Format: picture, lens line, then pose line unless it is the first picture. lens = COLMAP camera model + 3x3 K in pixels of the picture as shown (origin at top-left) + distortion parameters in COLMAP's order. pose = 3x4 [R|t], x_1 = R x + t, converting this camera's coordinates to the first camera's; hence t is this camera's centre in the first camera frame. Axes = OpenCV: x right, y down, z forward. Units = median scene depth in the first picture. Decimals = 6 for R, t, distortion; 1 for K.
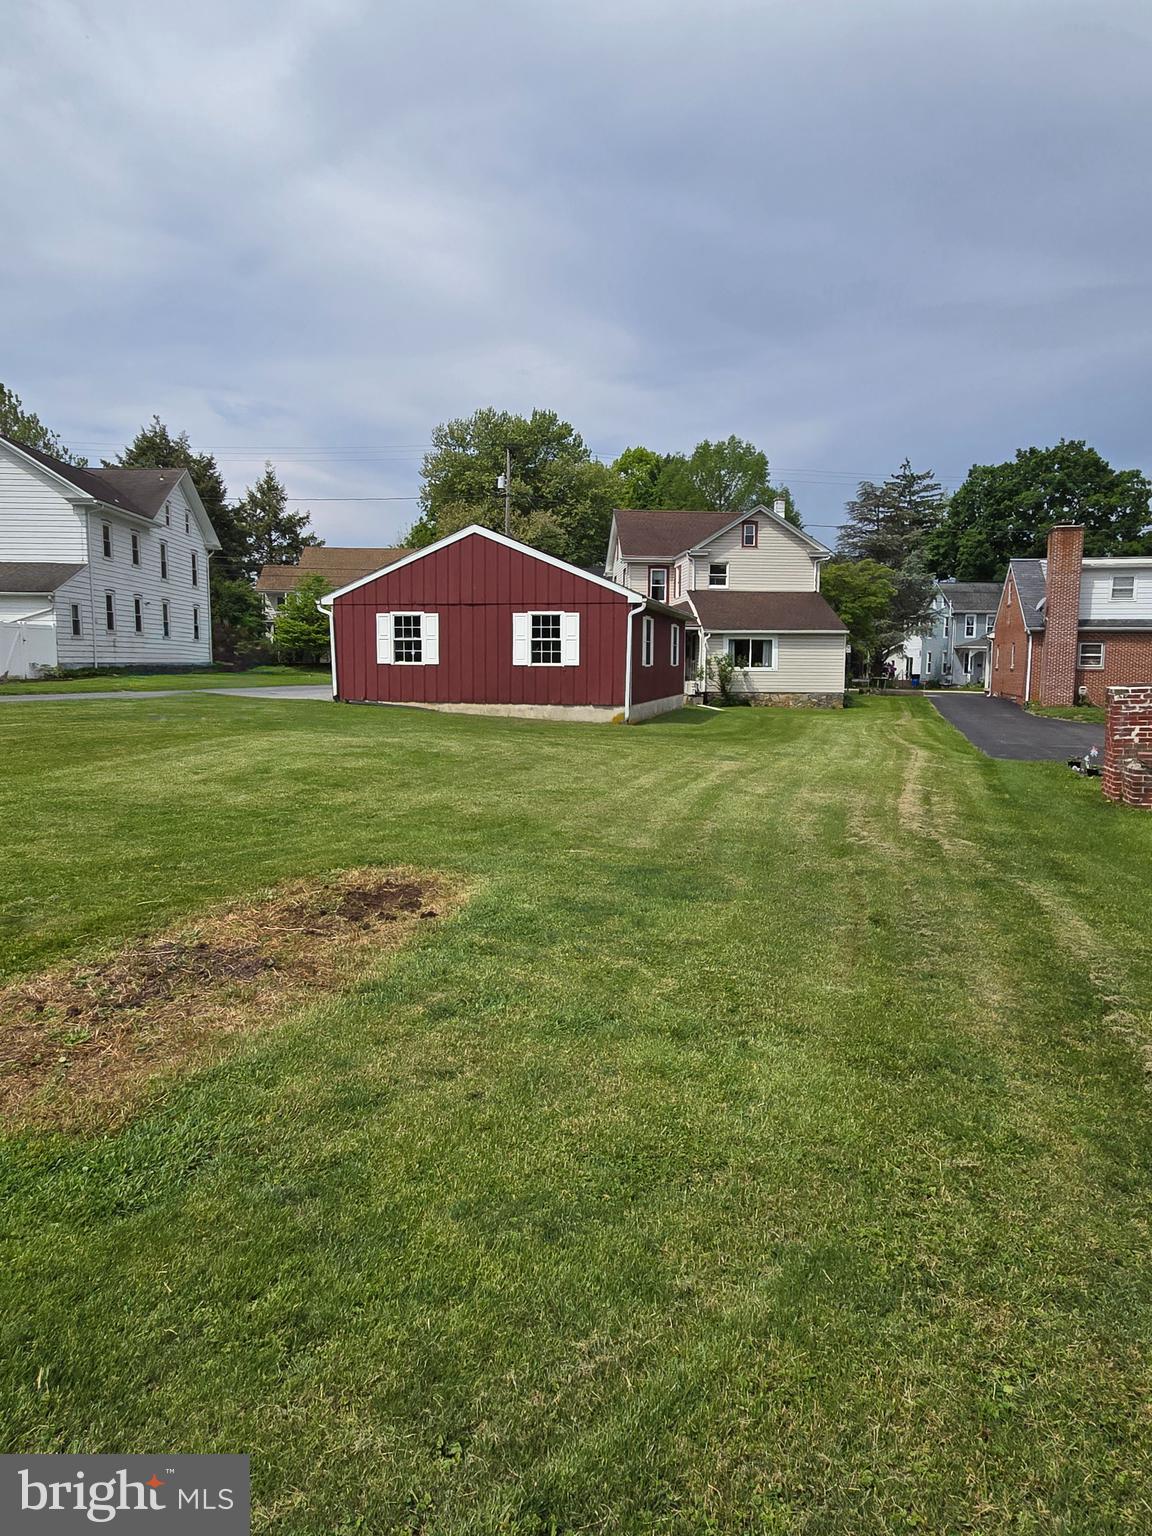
lens RADIAL K [[982.8, 0, 571.6], [0, 982.8, 770.4], [0, 0, 1]] dist [-0.003362, 0.003939]
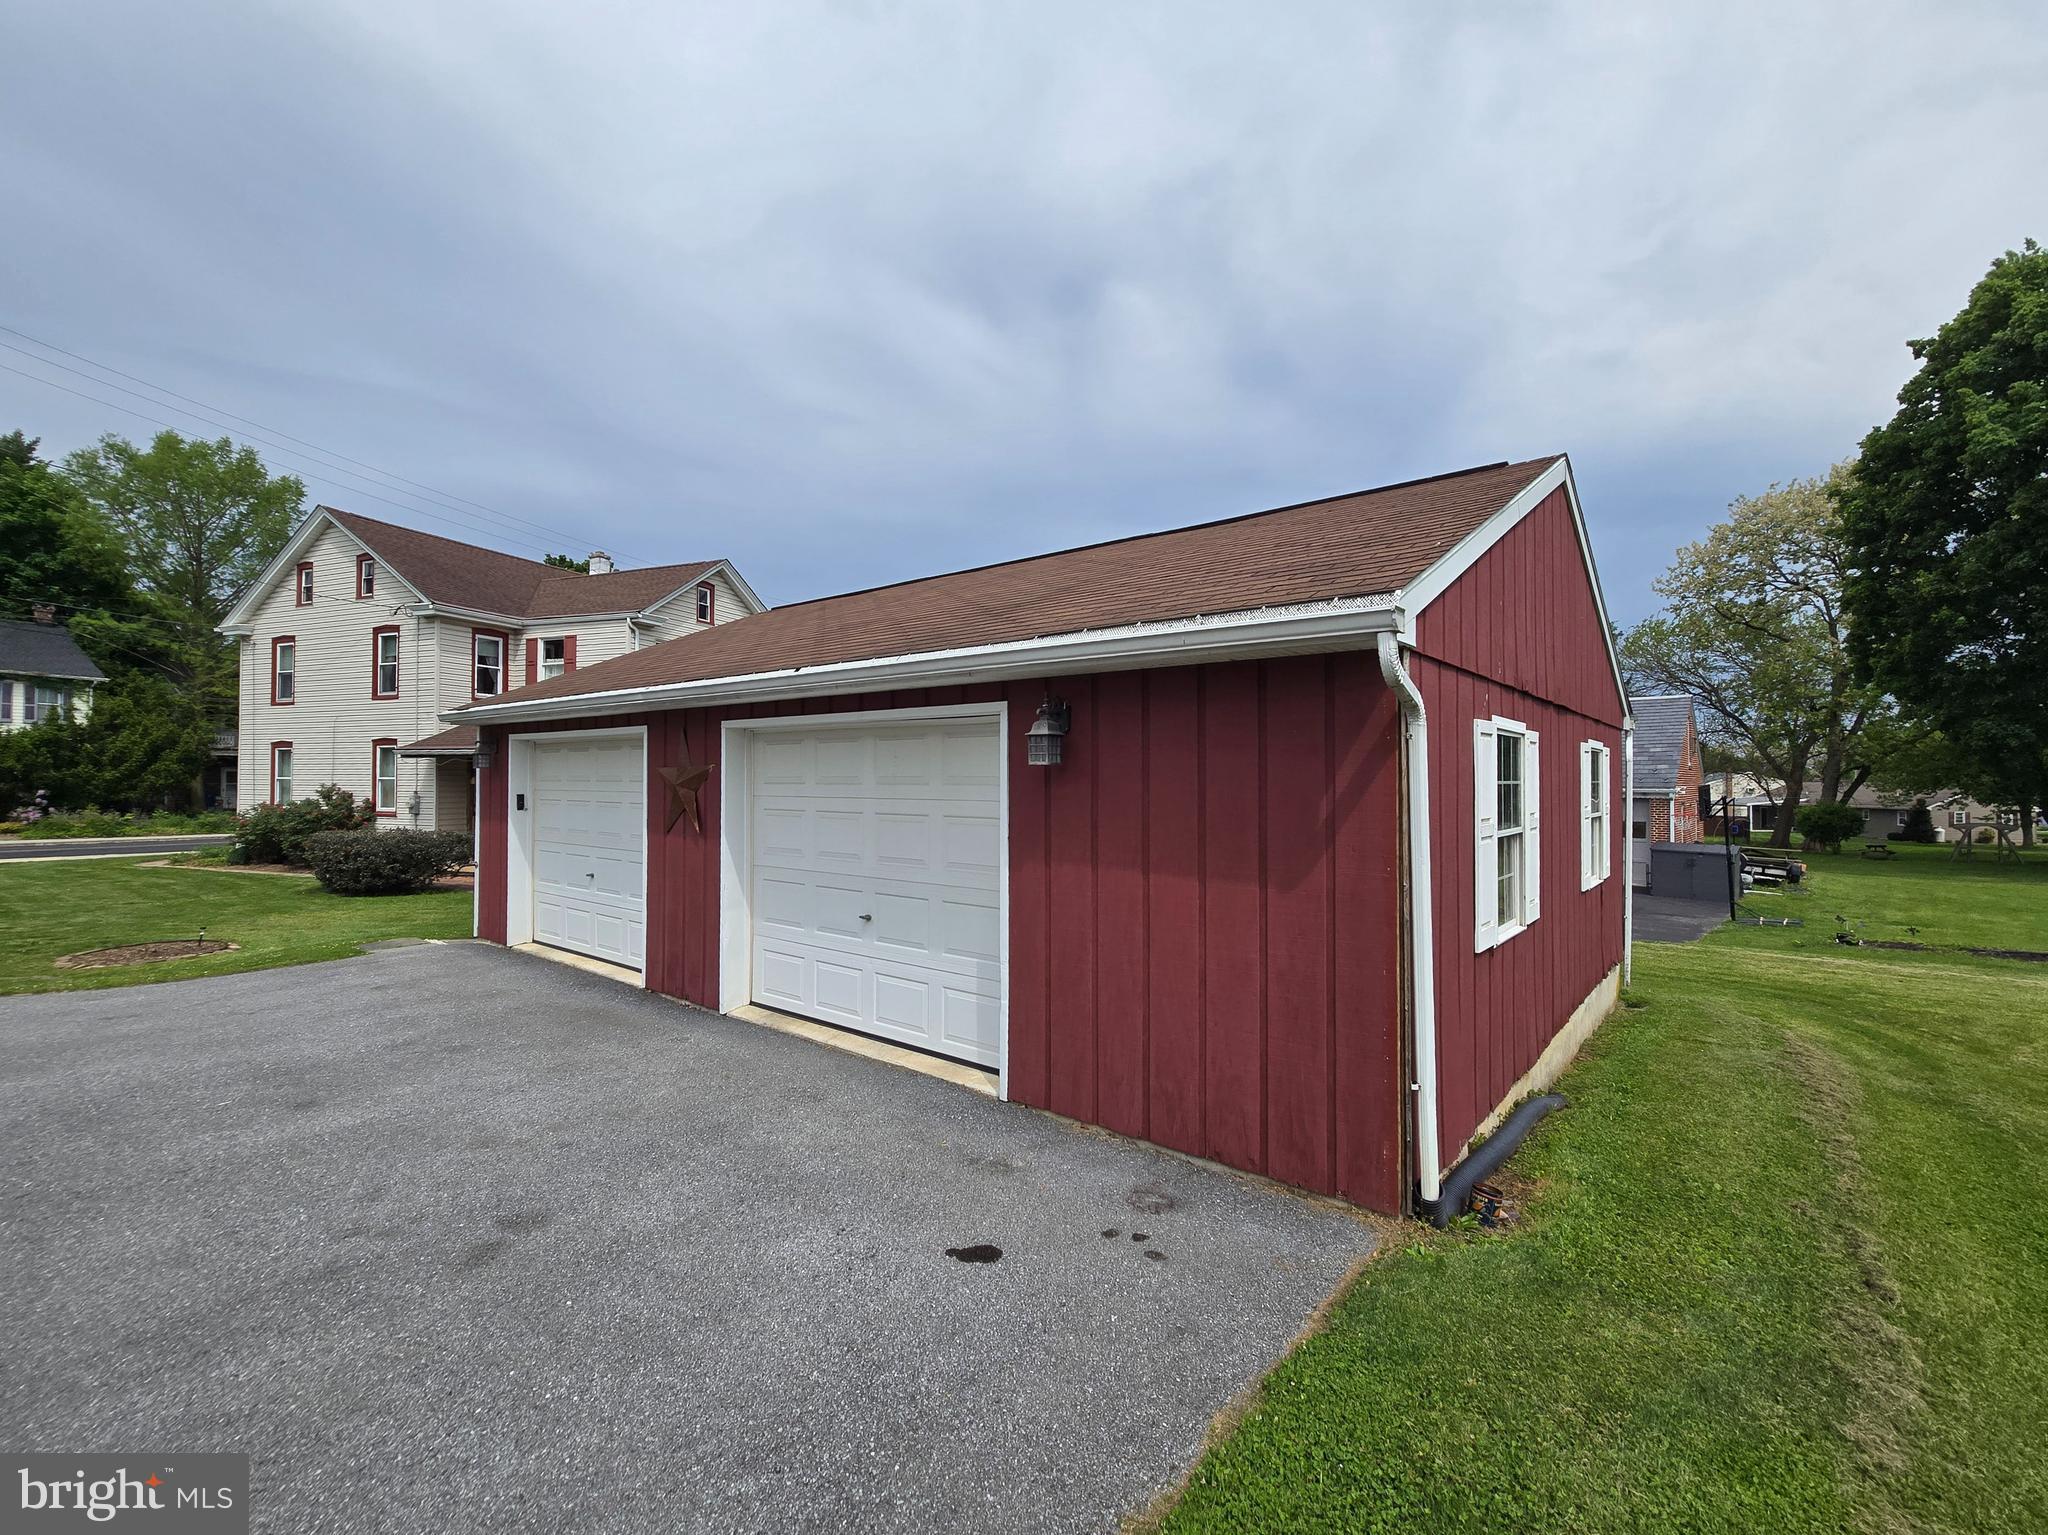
lens RADIAL K [[911.4, 0, 1028.4], [0, 911.4, 768.0], [0, 0, 1]] dist [-0.002720, 0.000756]
pose [[0.447183, 0.006687, 0.894418, -1.086959], [0.098168, 0.993564, -0.056509, -0.360684], [-0.889039, 0.113073, 0.443648, 2.490635]]
